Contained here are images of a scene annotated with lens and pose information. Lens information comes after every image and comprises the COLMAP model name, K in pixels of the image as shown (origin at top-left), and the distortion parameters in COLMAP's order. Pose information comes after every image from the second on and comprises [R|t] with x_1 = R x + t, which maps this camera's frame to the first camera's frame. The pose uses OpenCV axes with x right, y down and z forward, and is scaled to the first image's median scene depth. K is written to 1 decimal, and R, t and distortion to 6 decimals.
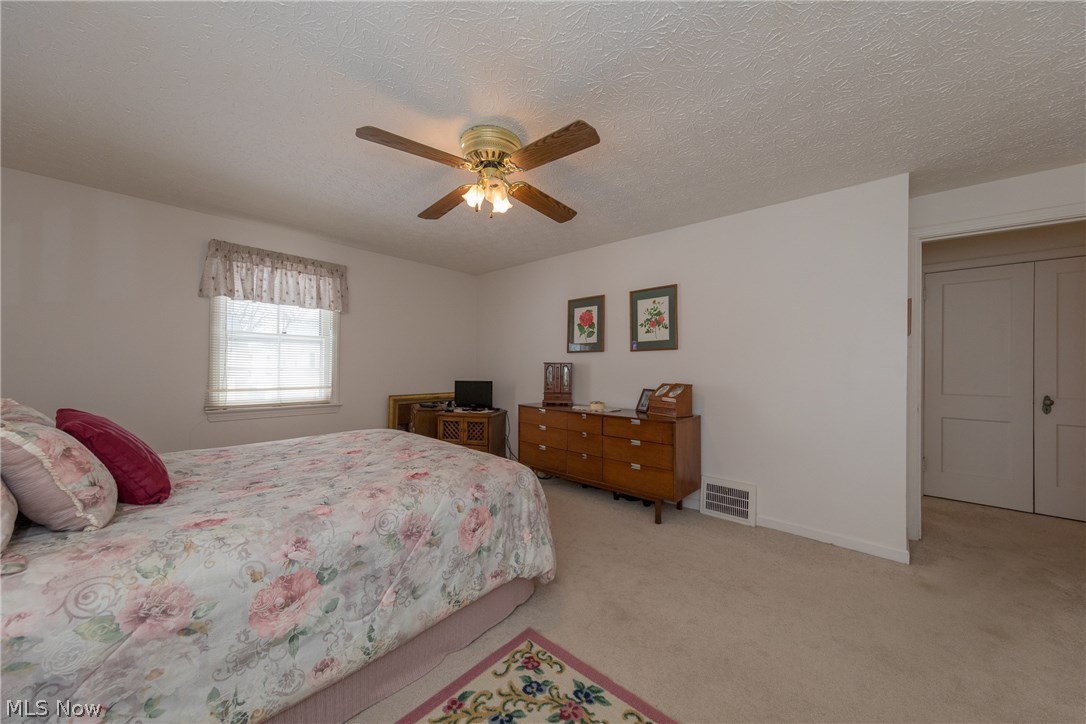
lens RADIAL K [[411.1, 0, 545.8], [0, 411.1, 360.2], [0, 0, 1]] dist [0.001399, -0.001079]
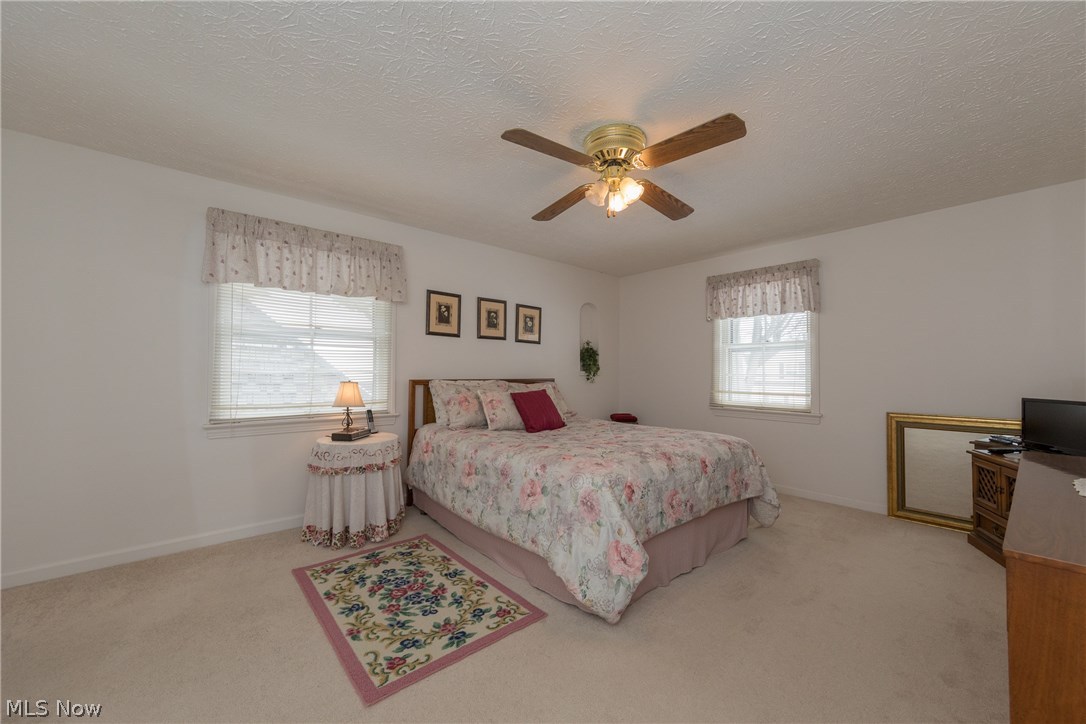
lens RADIAL K [[427.5, 0, 543.5], [0, 427.5, 364.7], [0, 0, 1]] dist [0.000342, 0.000090]
pose [[-0.169053, -0.028418, -0.985197, 1.207493], [0.008346, 0.999507, -0.030263, 0.050161], [0.985572, -0.013339, -0.168733, 1.350403]]
